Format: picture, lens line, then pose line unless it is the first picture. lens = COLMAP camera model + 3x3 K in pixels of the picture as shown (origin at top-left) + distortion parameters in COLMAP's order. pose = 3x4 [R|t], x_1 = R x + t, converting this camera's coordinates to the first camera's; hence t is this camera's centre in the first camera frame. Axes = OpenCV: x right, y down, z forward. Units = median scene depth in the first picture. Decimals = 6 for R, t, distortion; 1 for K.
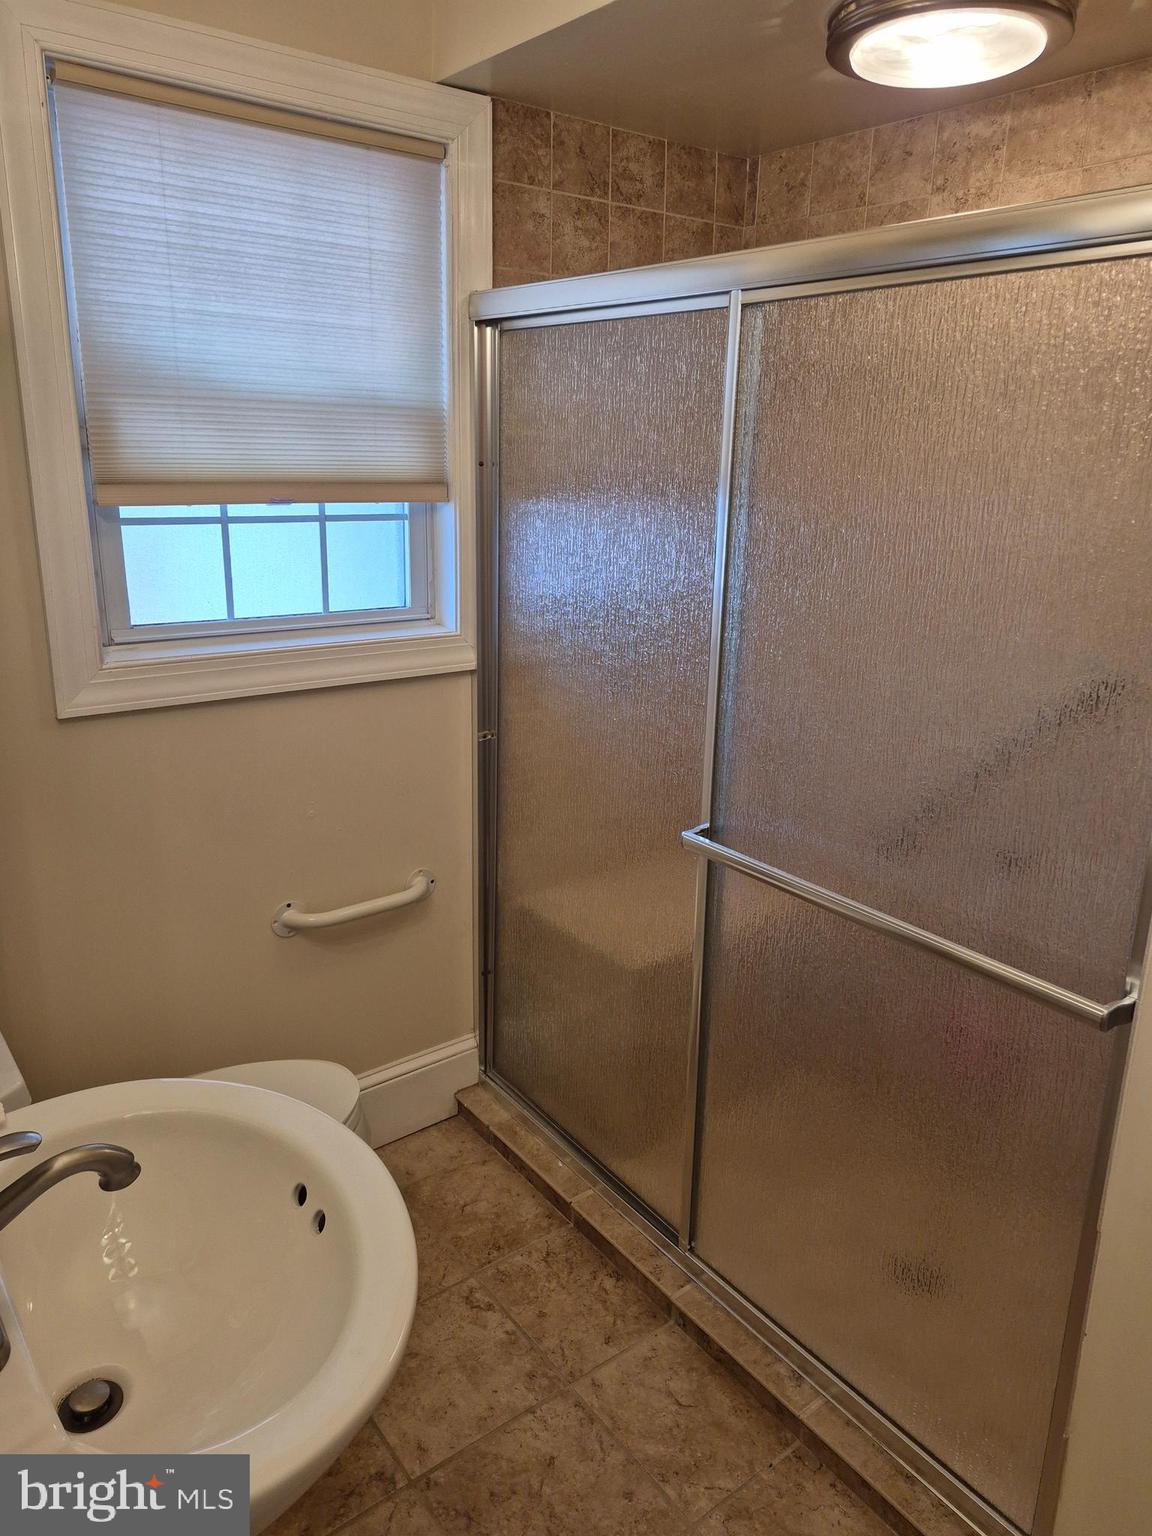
lens RADIAL K [[1058.9, 0, 567.4], [0, 1058.9, 763.4], [0, 0, 1]] dist [0.042399, -0.035593]
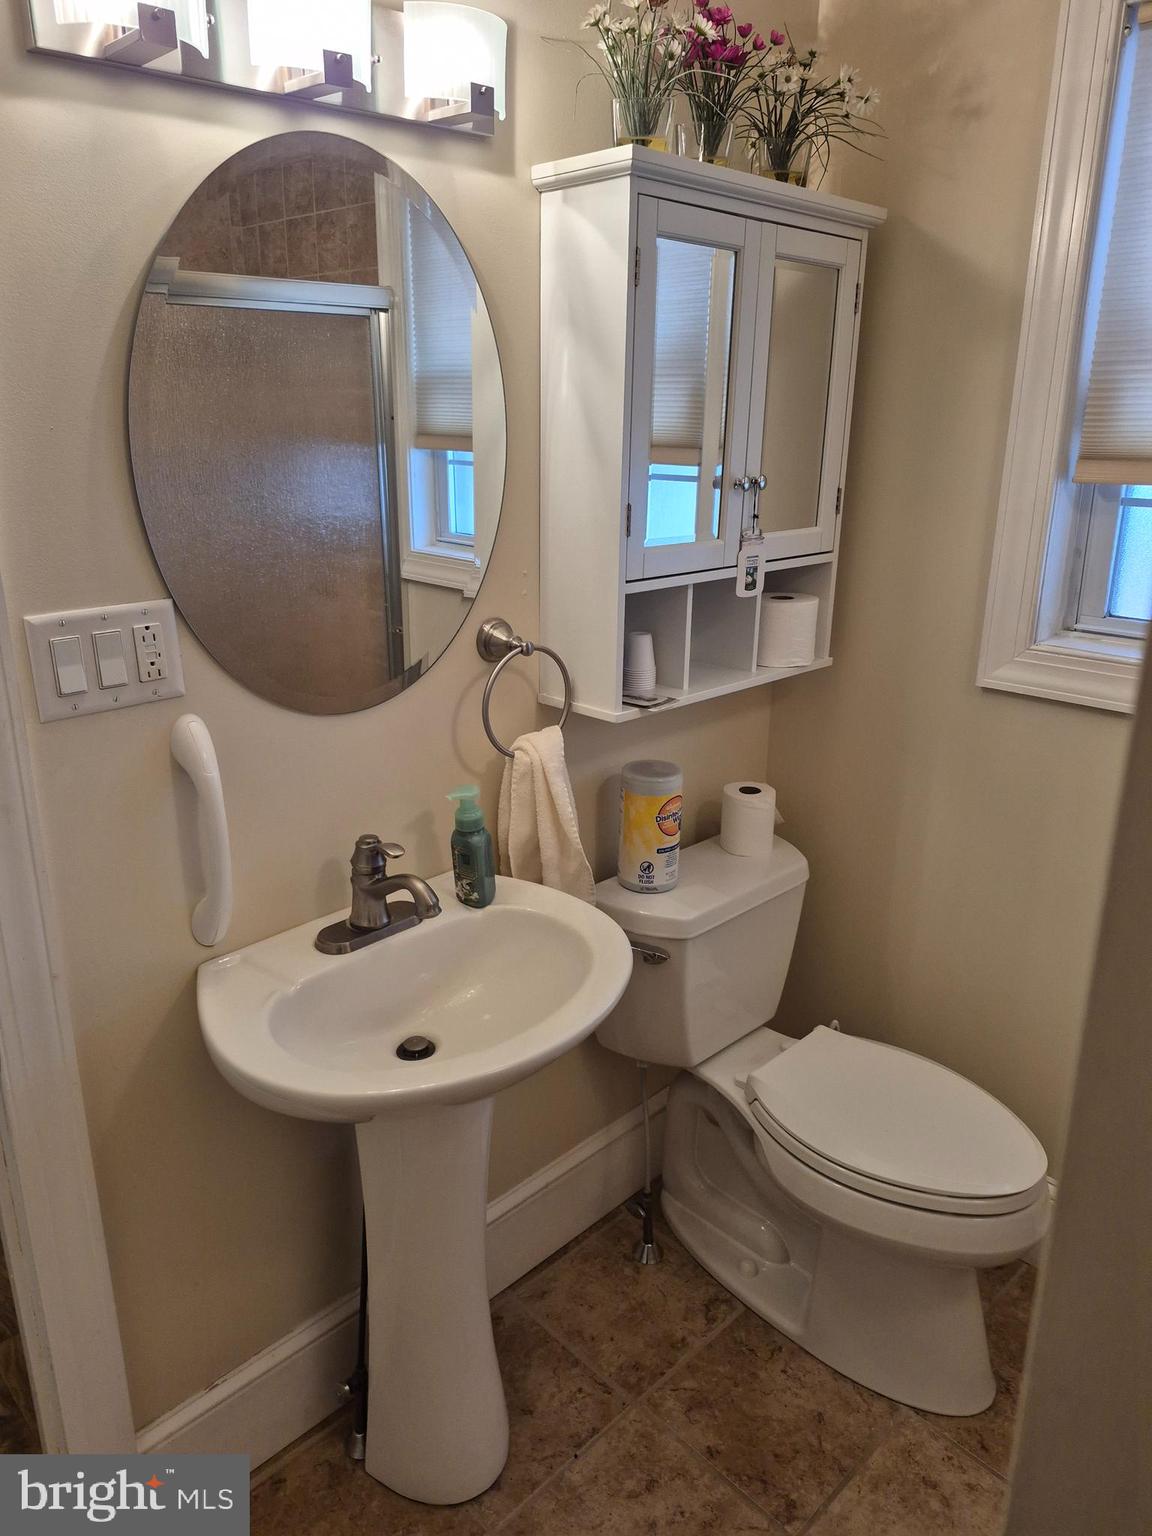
lens RADIAL K [[1058.9, 0, 568.8], [0, 1058.9, 764.5], [0, 0, 1]] dist [0.042399, -0.035593]
pose [[0.094734, 0.272906, -0.957365, 0.524875], [-0.274443, 0.931583, 0.238400, -0.114319], [0.956926, 0.240158, 0.163150, 0.490894]]
